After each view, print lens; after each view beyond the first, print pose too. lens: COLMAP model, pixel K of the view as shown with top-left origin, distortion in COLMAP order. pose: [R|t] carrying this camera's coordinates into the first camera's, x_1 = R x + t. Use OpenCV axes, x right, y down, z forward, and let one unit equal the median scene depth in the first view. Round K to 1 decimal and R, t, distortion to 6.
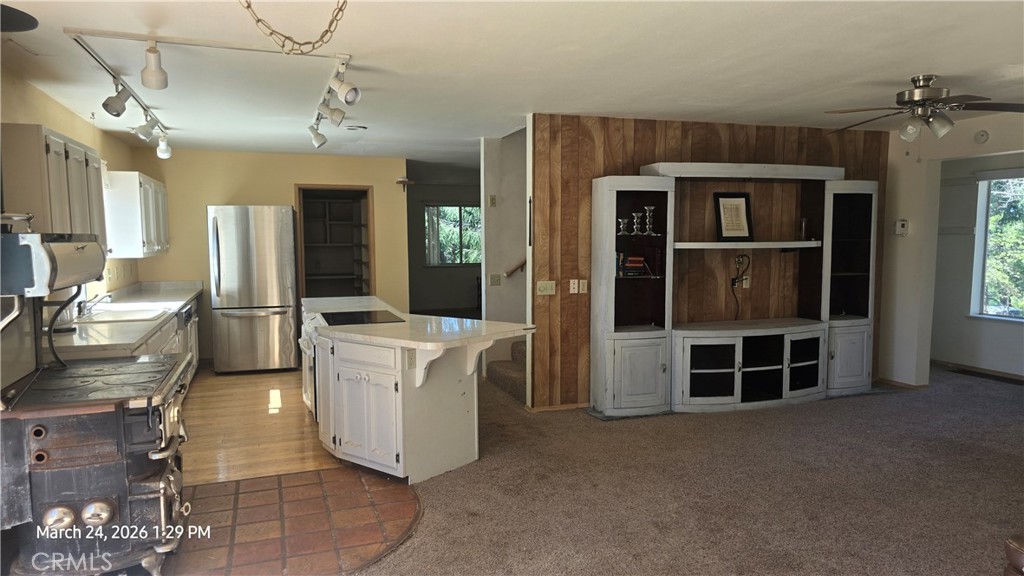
lens RADIAL K [[671.8, 0, 512.3], [0, 671.8, 300.5], [0, 0, 1]] dist [0.033865, -0.000085]
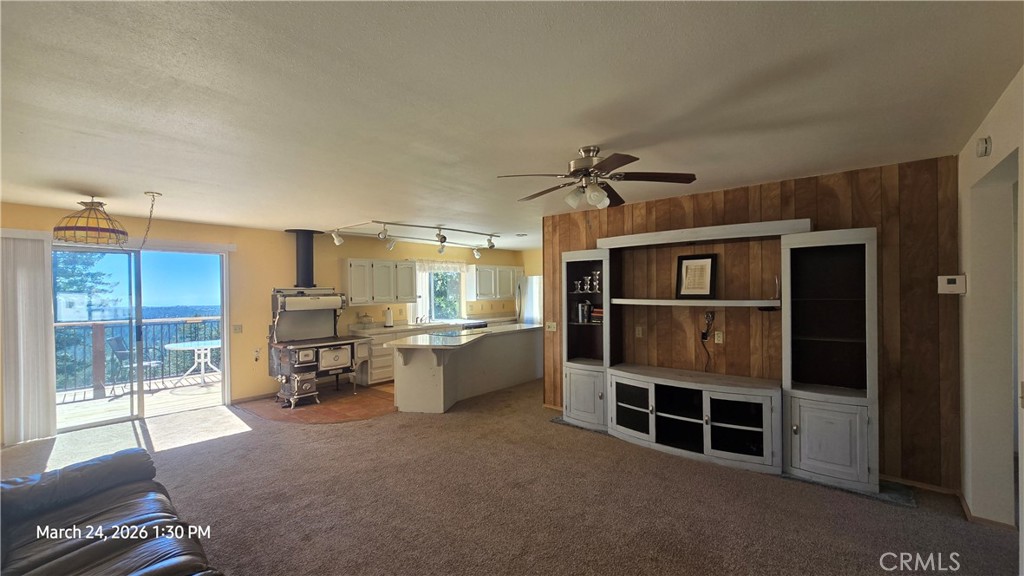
lens RADIAL K [[432.3, 0, 512.0], [0, 432.3, 288.0], [0, 0, 1]] dist [0.012062, -0.006980]
pose [[0.500142, 0.000521, -0.865943, 0.798937], [-0.068450, 0.996895, -0.038935, -0.057630], [0.863234, 0.078747, 0.498624, 0.392329]]
